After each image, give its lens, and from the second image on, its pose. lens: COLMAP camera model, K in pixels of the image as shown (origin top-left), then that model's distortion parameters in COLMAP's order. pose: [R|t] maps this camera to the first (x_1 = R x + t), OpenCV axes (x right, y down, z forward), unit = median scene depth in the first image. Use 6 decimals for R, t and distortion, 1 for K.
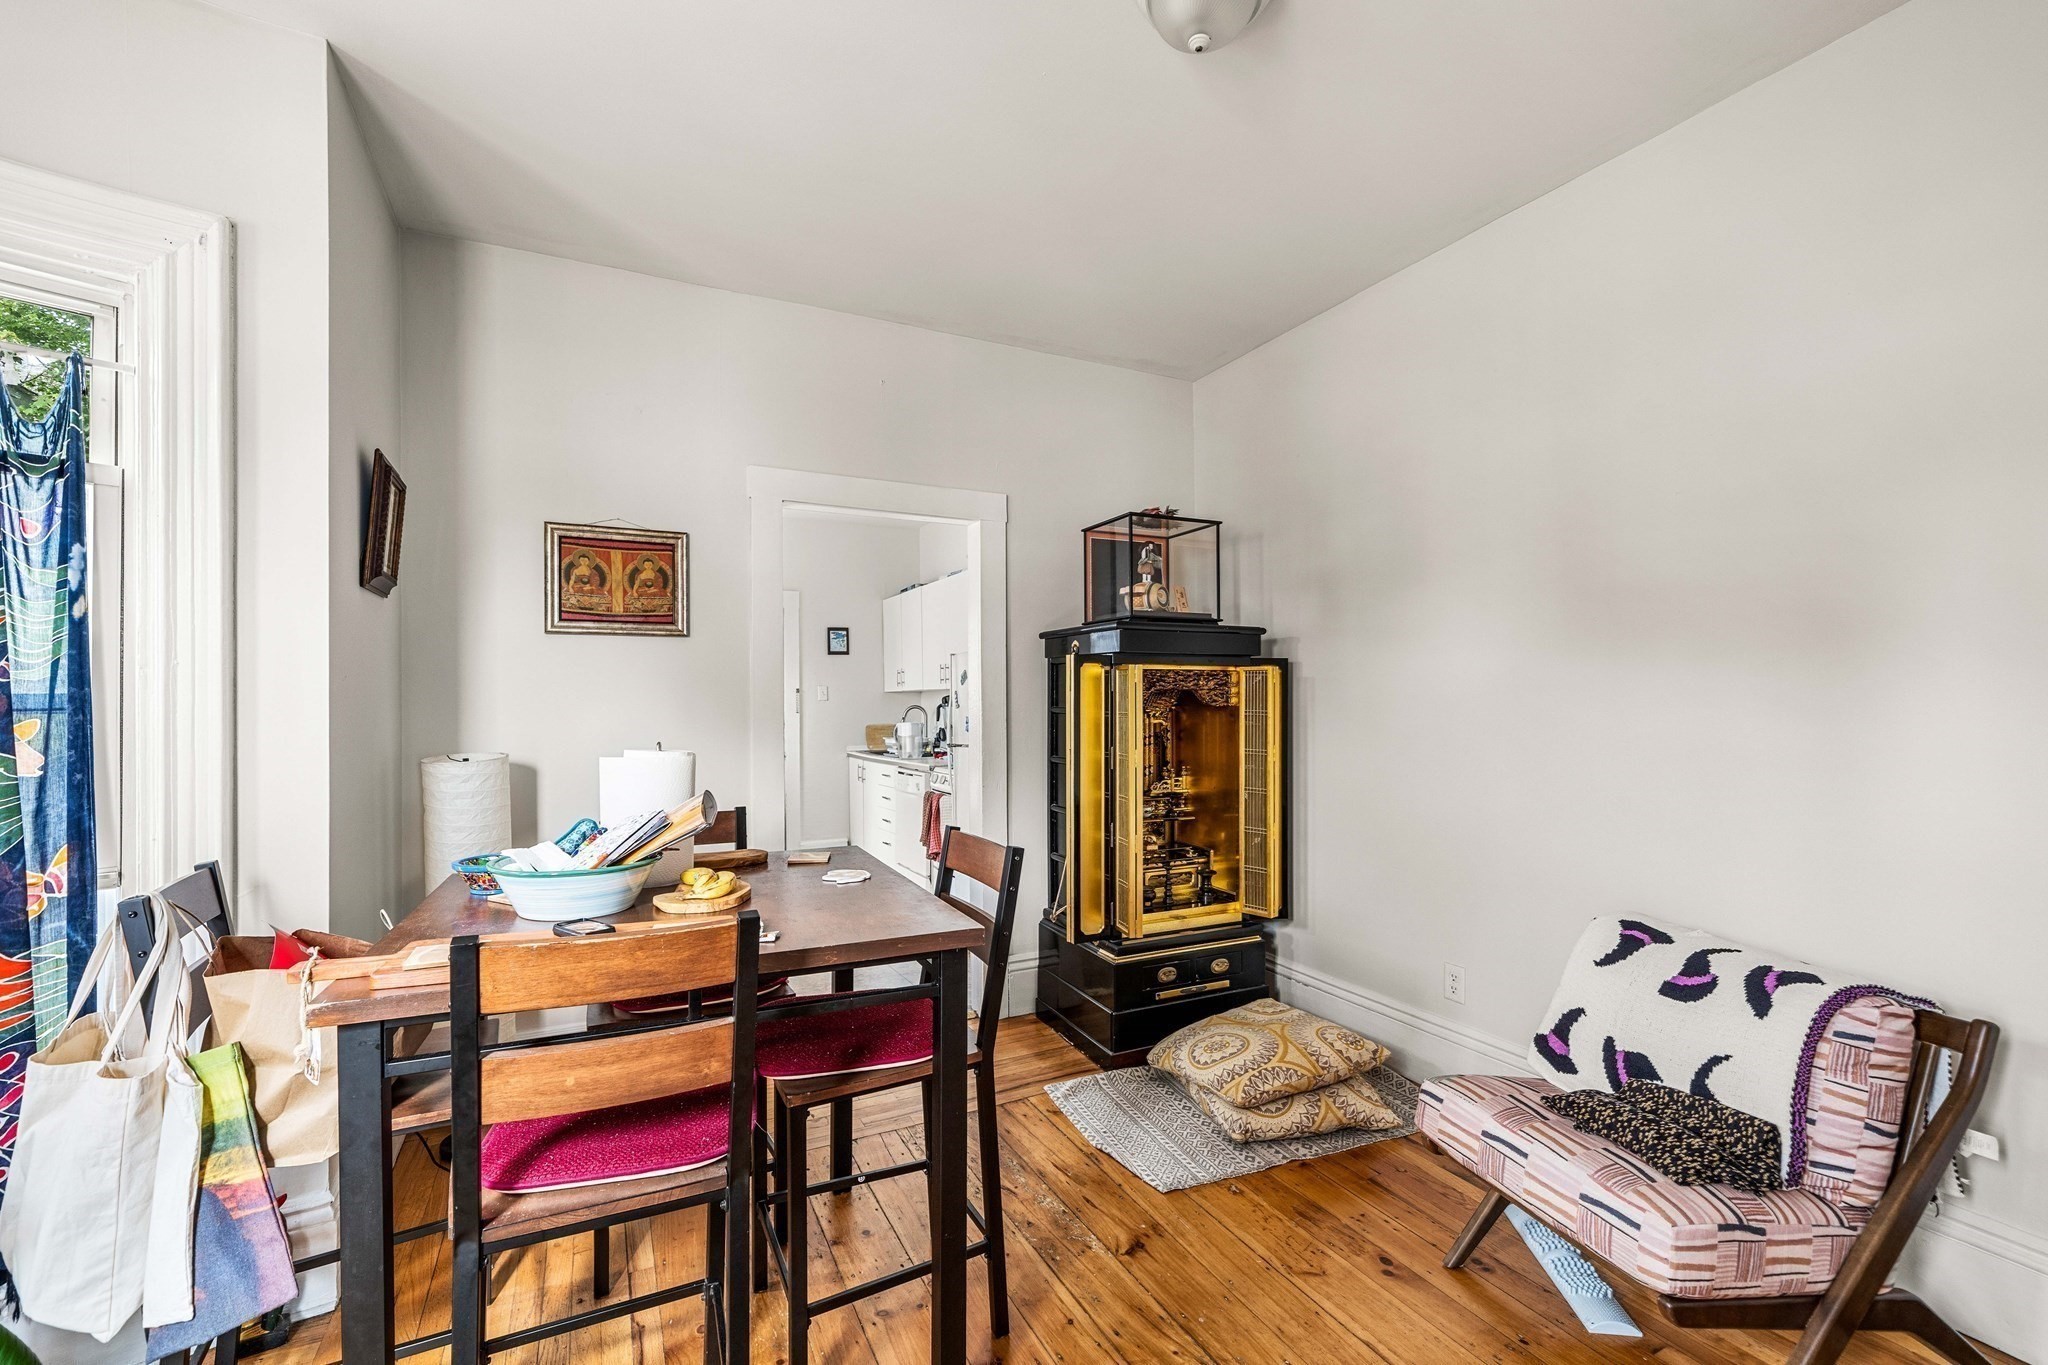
lens RADIAL K [[877.7, 0, 1026.0], [0, 877.7, 703.5], [0, 0, 1]] dist [0.000173, -0.000161]
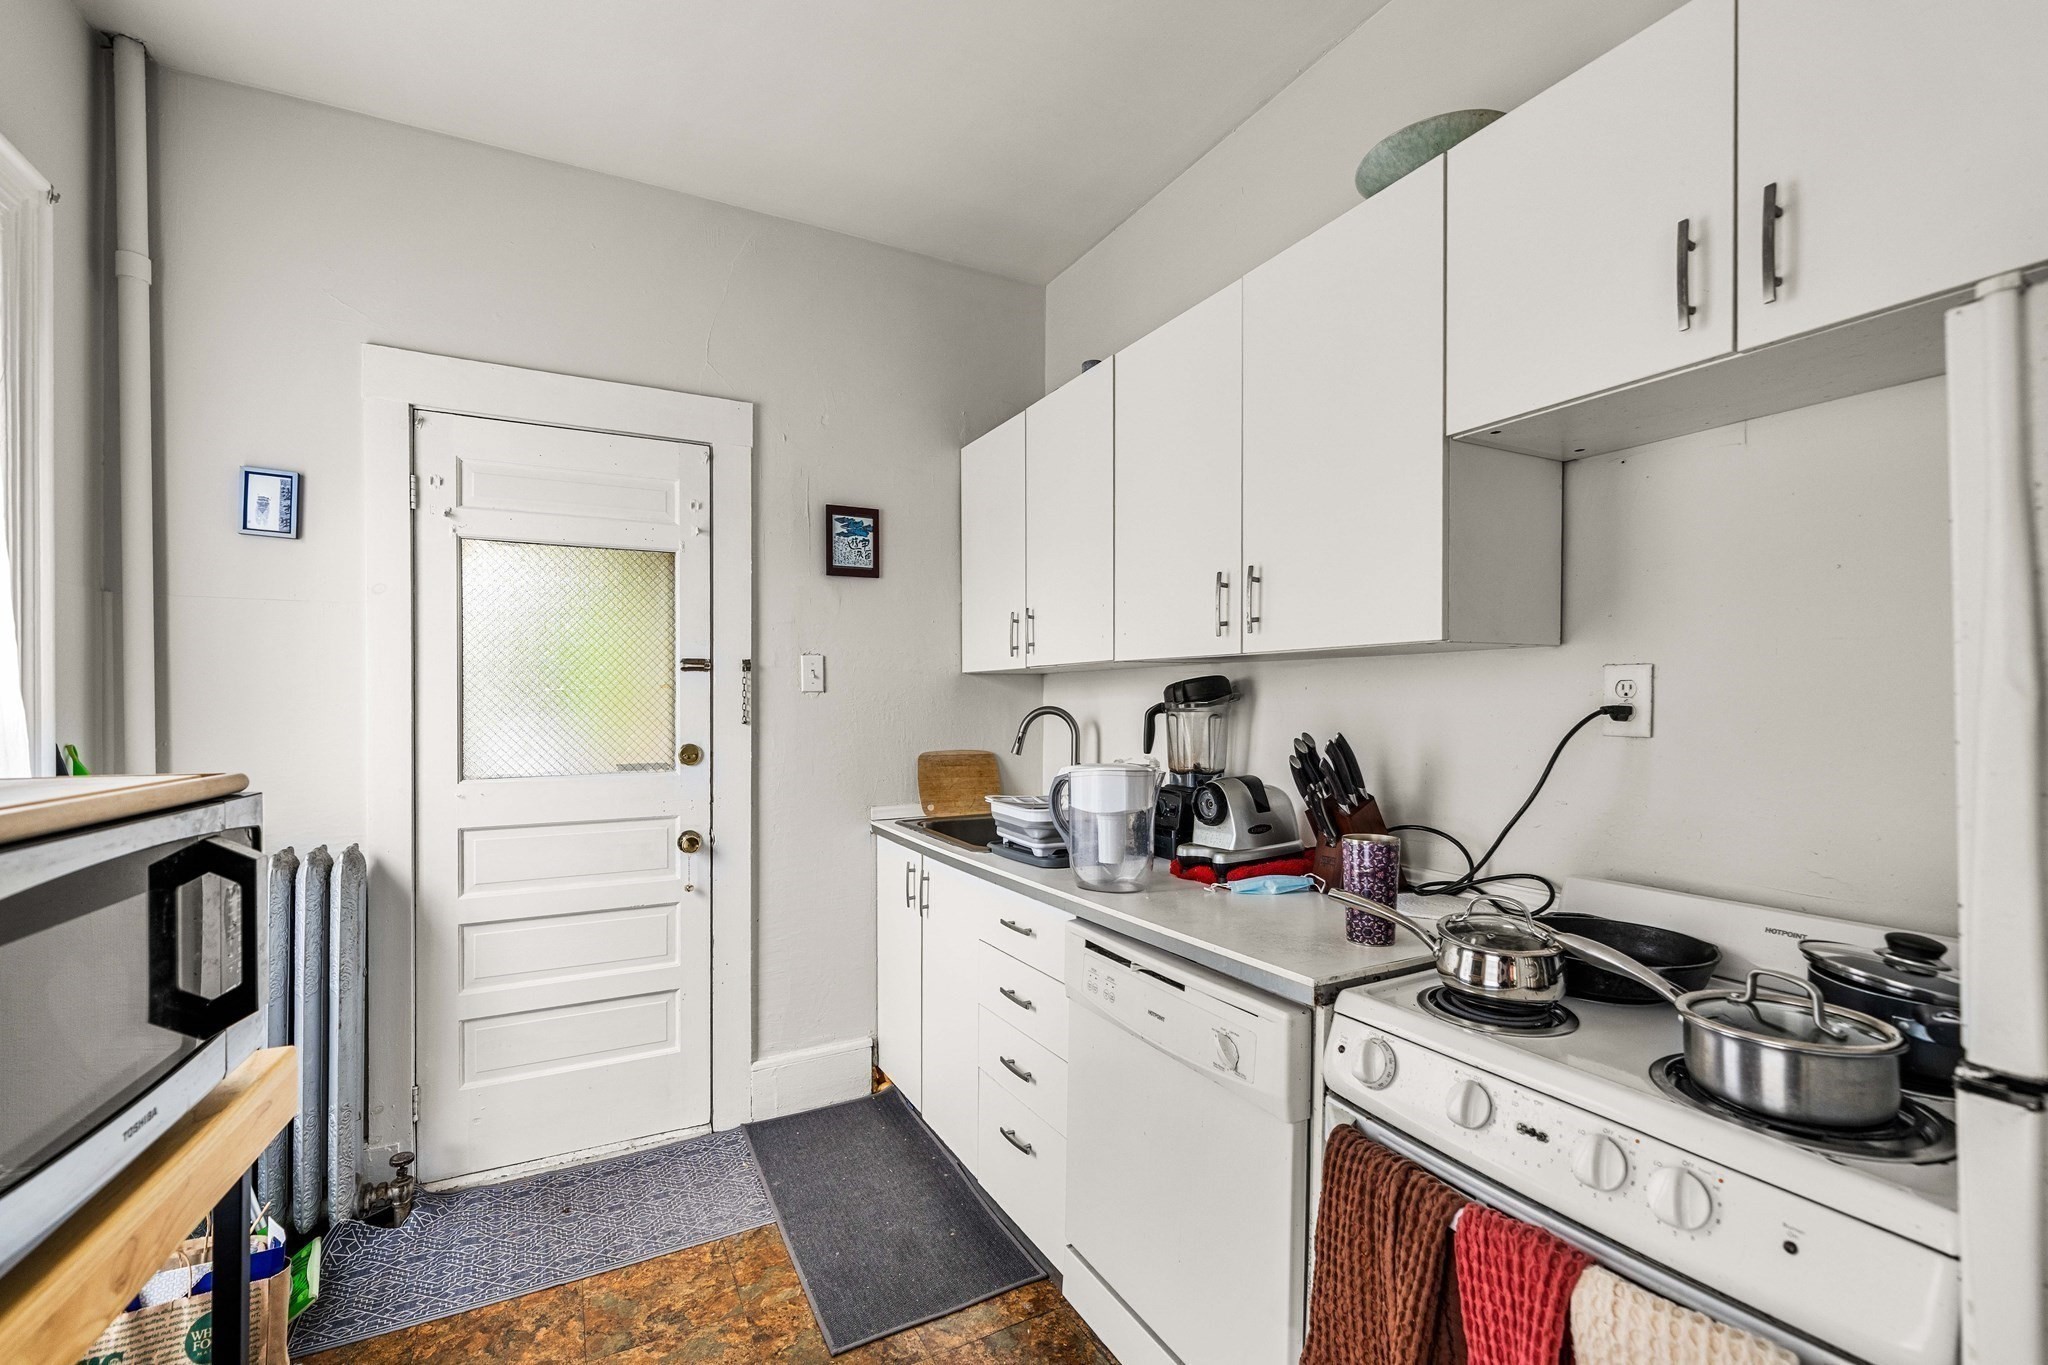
lens RADIAL K [[877.7, 0, 1022.6], [0, 877.7, 695.0], [0, 0, 1]] dist [0.000173, -0.000161]
pose [[0.999373, 0.010903, 0.033672, -0.151230], [-0.011003, 0.999936, 0.002783, -0.003687], [-0.033639, -0.003152, 0.999429, 0.605530]]
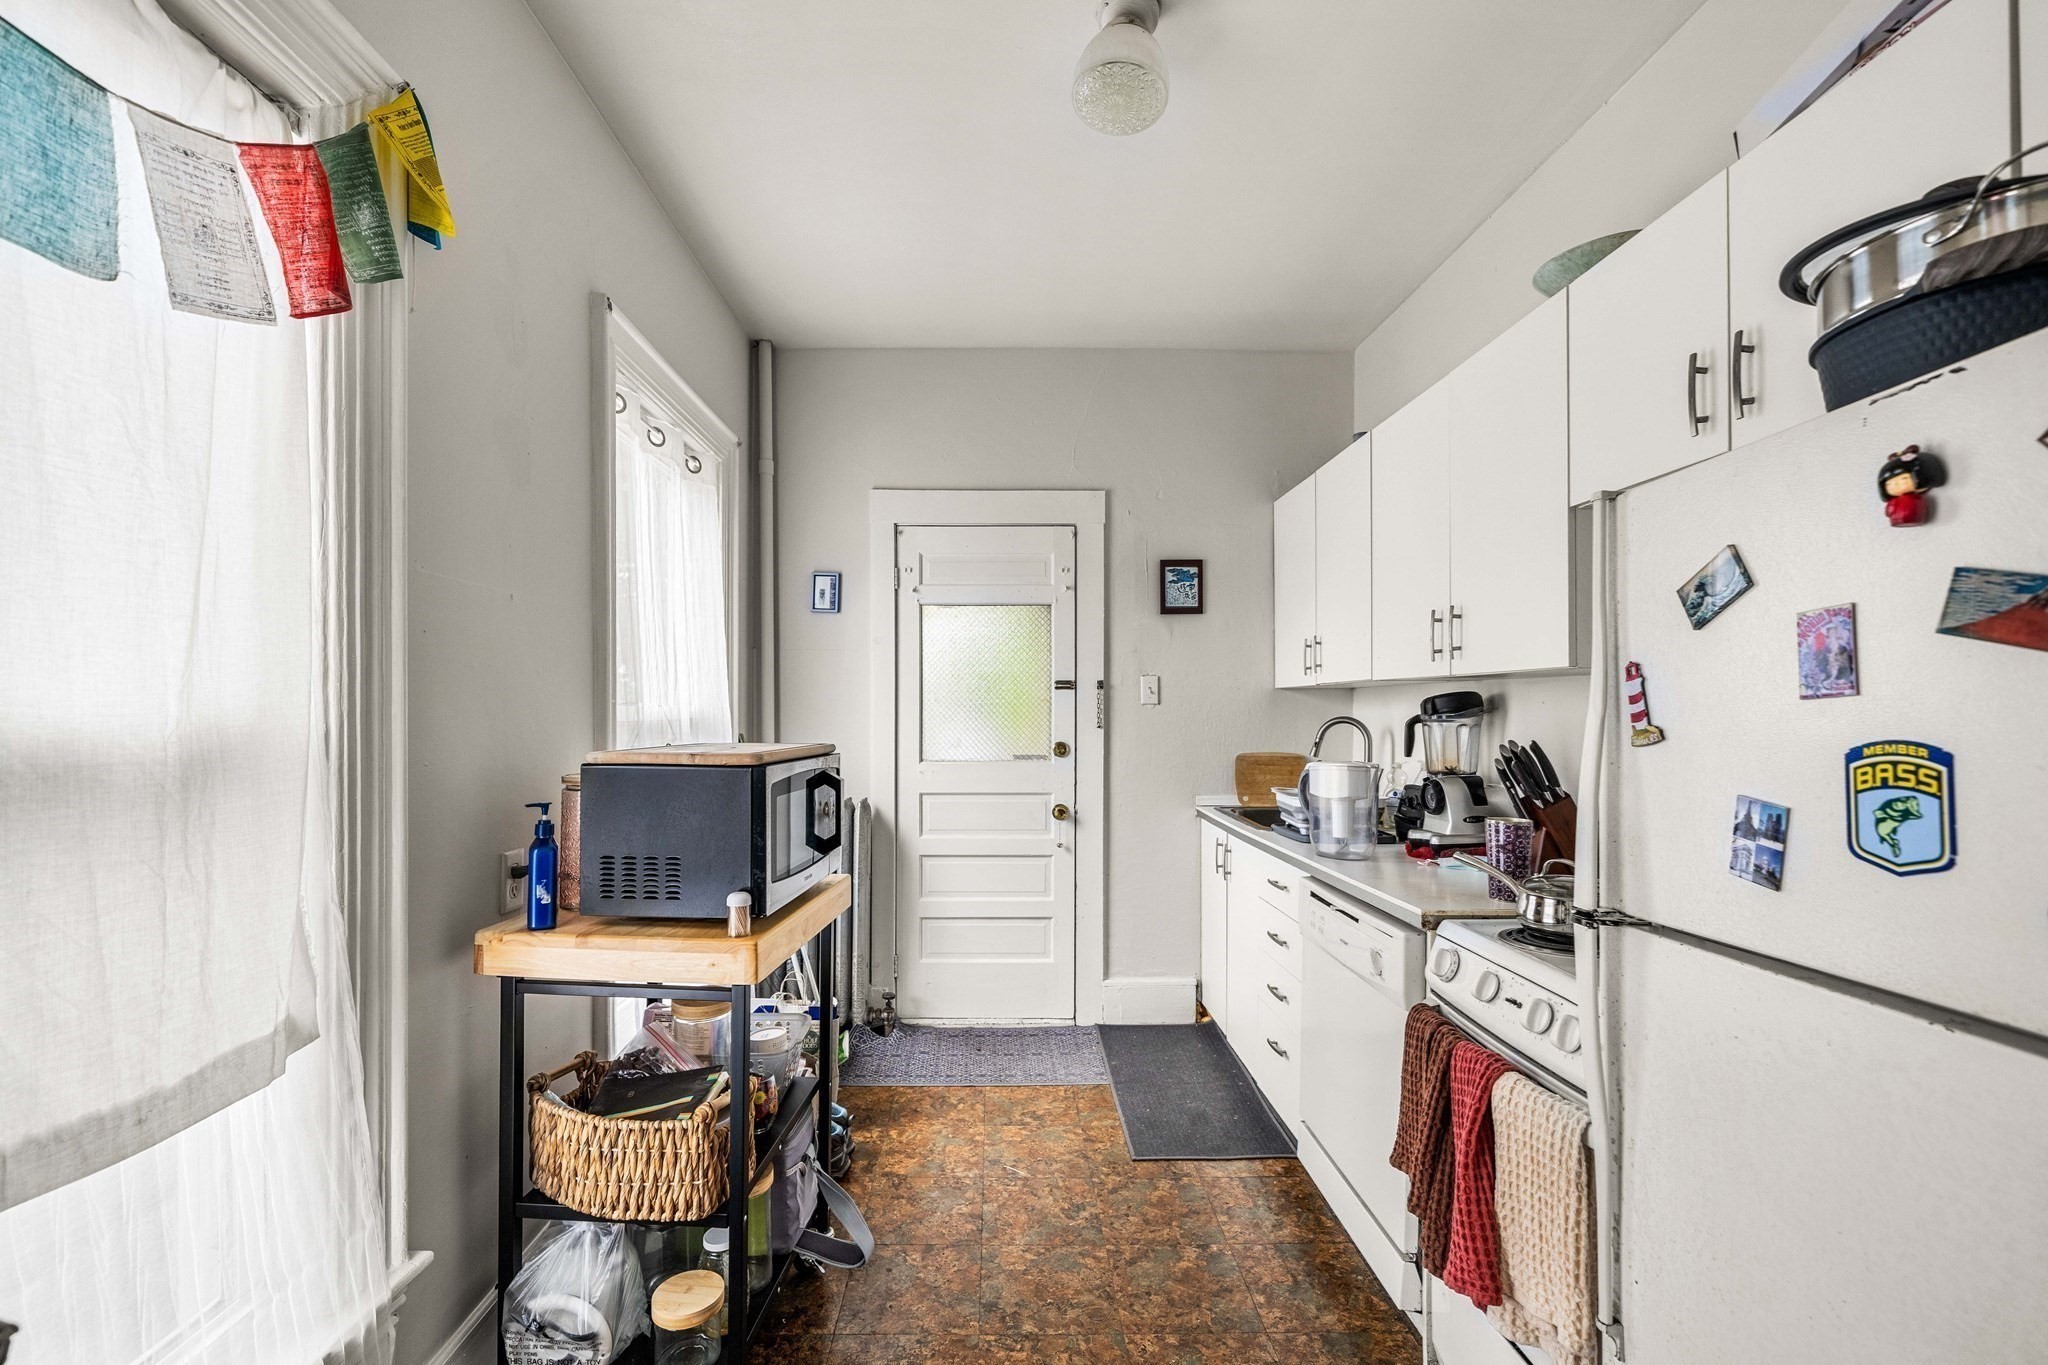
lens RADIAL K [[877.7, 0, 1021.5], [0, 877.7, 689.6], [0, 0, 1]] dist [0.000173, -0.000161]
pose [[0.909224, 0.005438, -0.416272, -0.086990], [-0.009958, 0.999913, -0.008690, -0.006300], [0.416188, 0.012046, 0.909199, 0.504527]]
